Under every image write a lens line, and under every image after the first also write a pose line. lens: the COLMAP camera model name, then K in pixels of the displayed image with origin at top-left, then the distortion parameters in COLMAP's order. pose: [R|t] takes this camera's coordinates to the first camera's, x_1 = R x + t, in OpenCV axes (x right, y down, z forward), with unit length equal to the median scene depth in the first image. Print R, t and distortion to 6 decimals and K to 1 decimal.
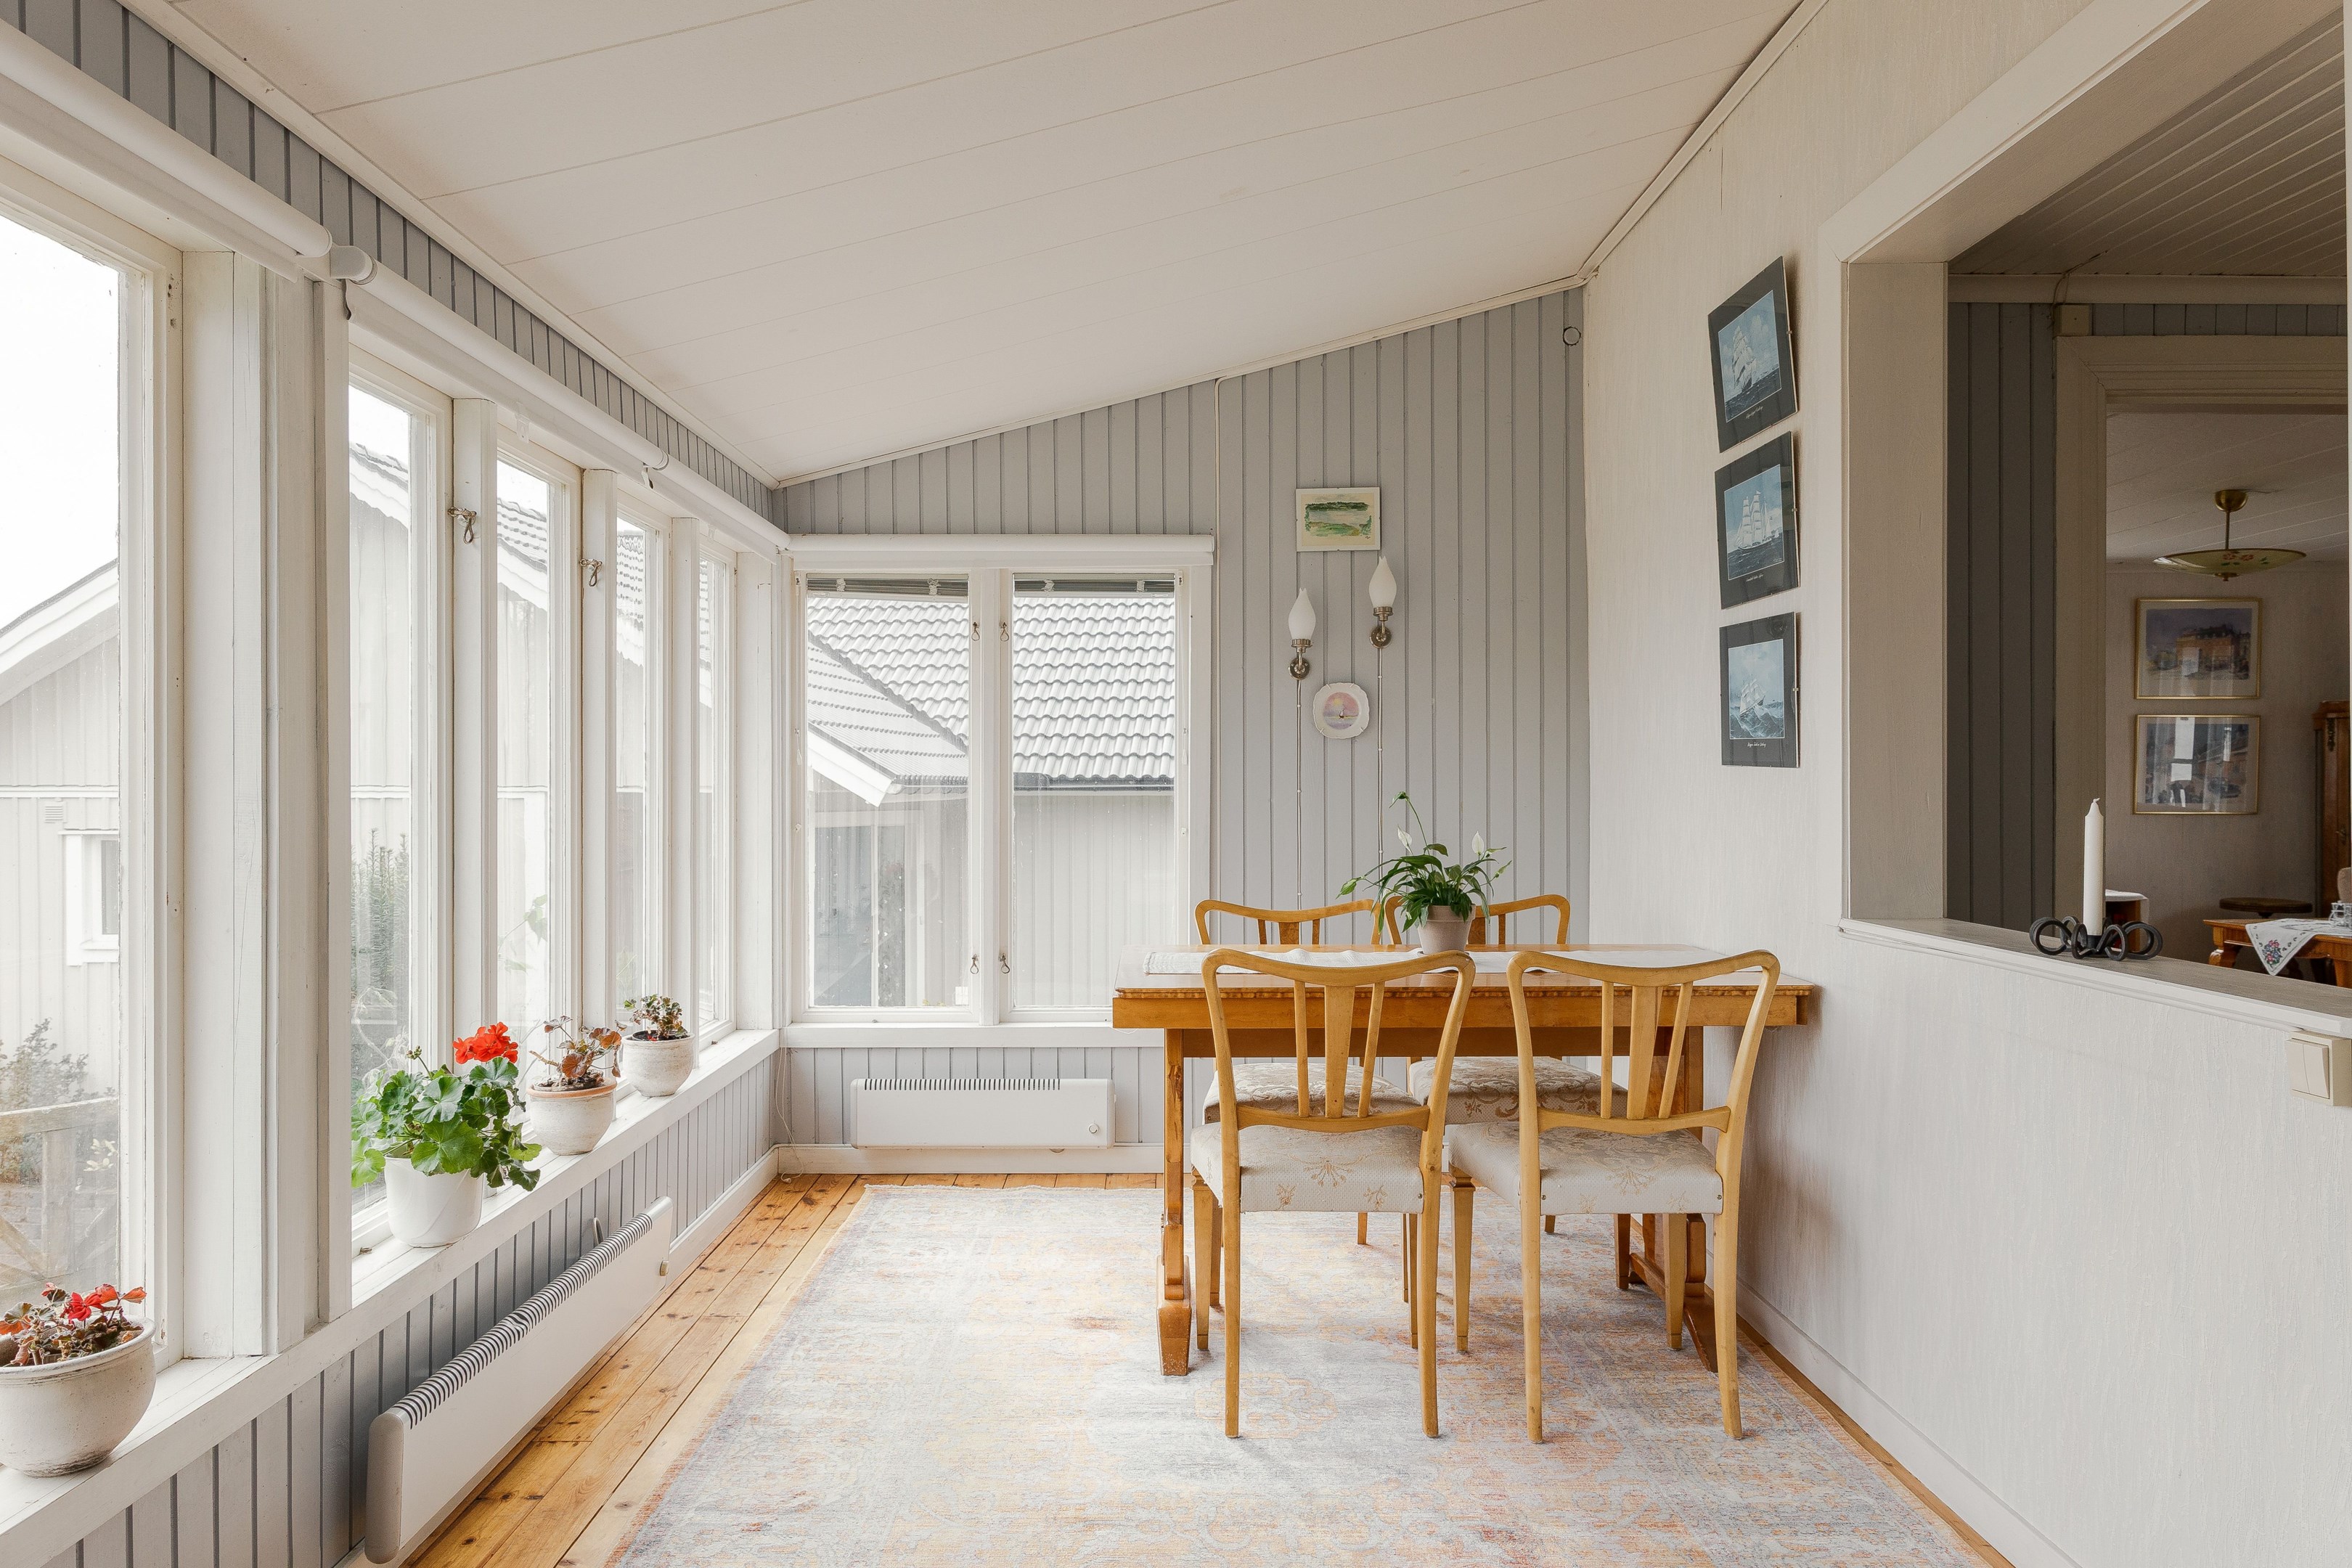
lens RADIAL K [[1610.1, 0, 1170.5], [0, 1610.1, 792.7], [0, 0, 1]] dist [-0.005864, 0.006392]
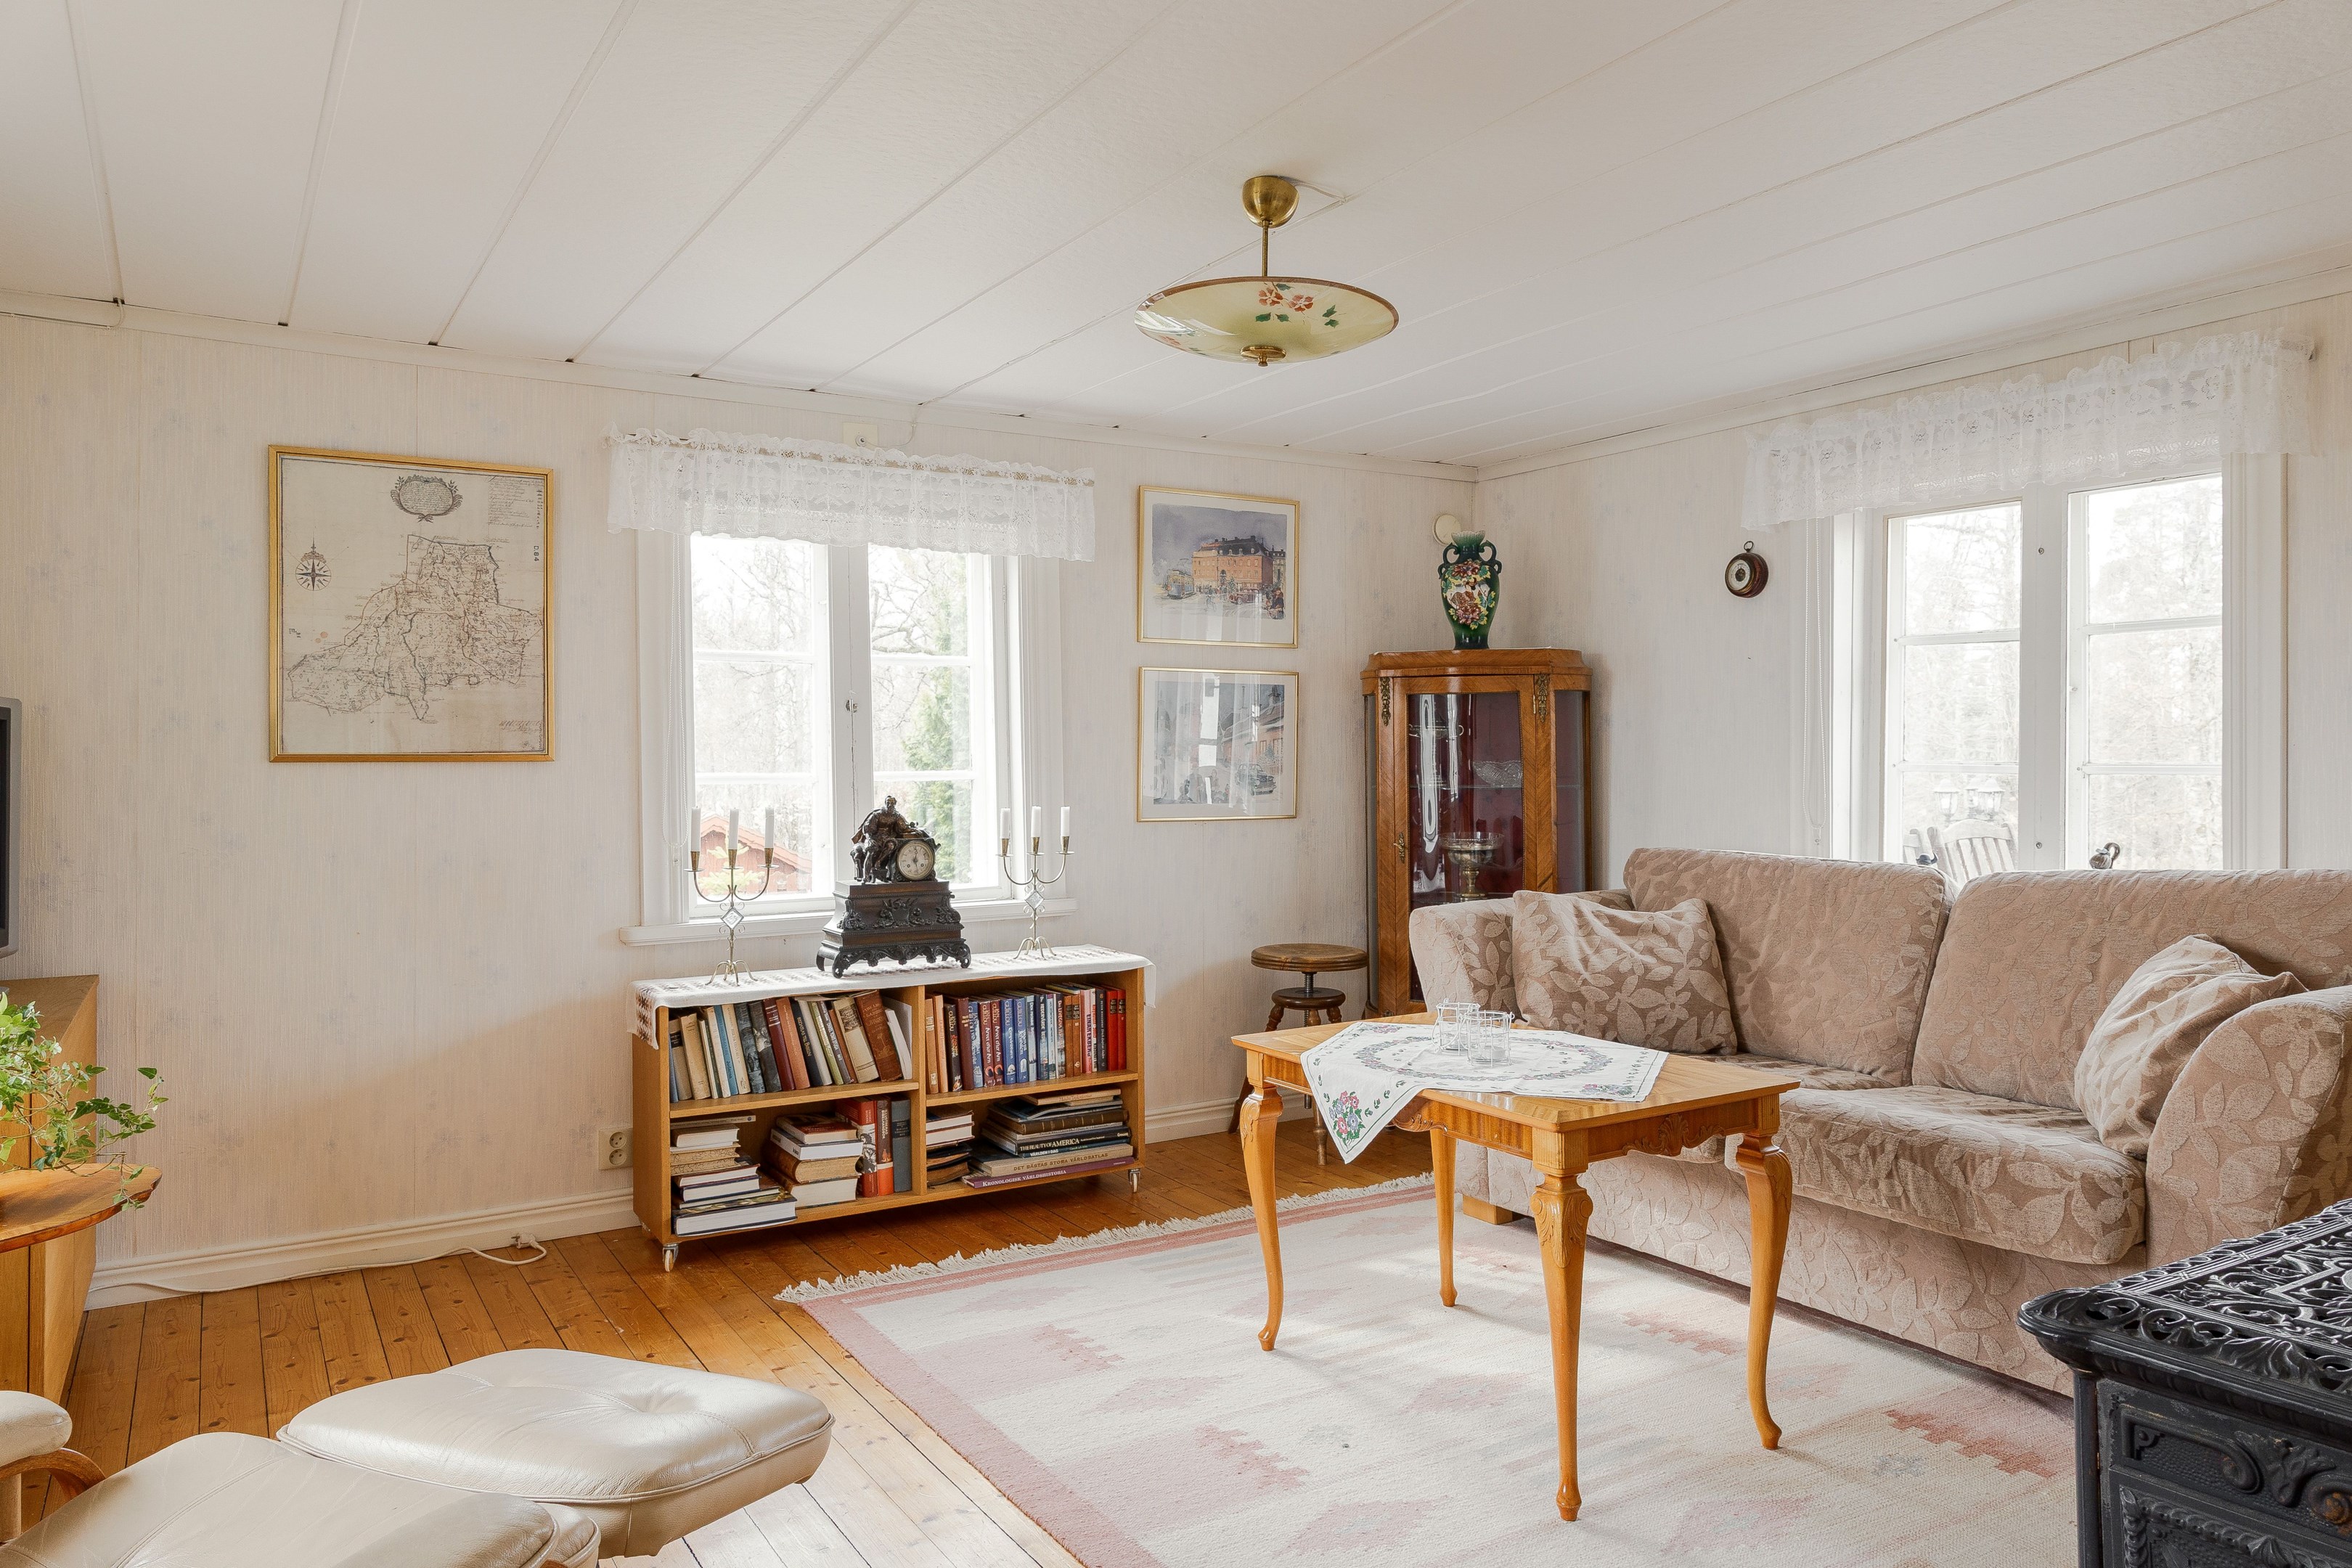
lens RADIAL K [[1610.1, 0, 1178.8], [0, 1610.1, 779.2], [0, 0, 1]] dist [-0.005864, 0.006392]
pose [[0.857927, -0.011128, 0.513651, 0.284401], [0.009948, 0.999938, 0.005047, -0.007022], [-0.513675, 0.000779, 0.857984, 0.442208]]
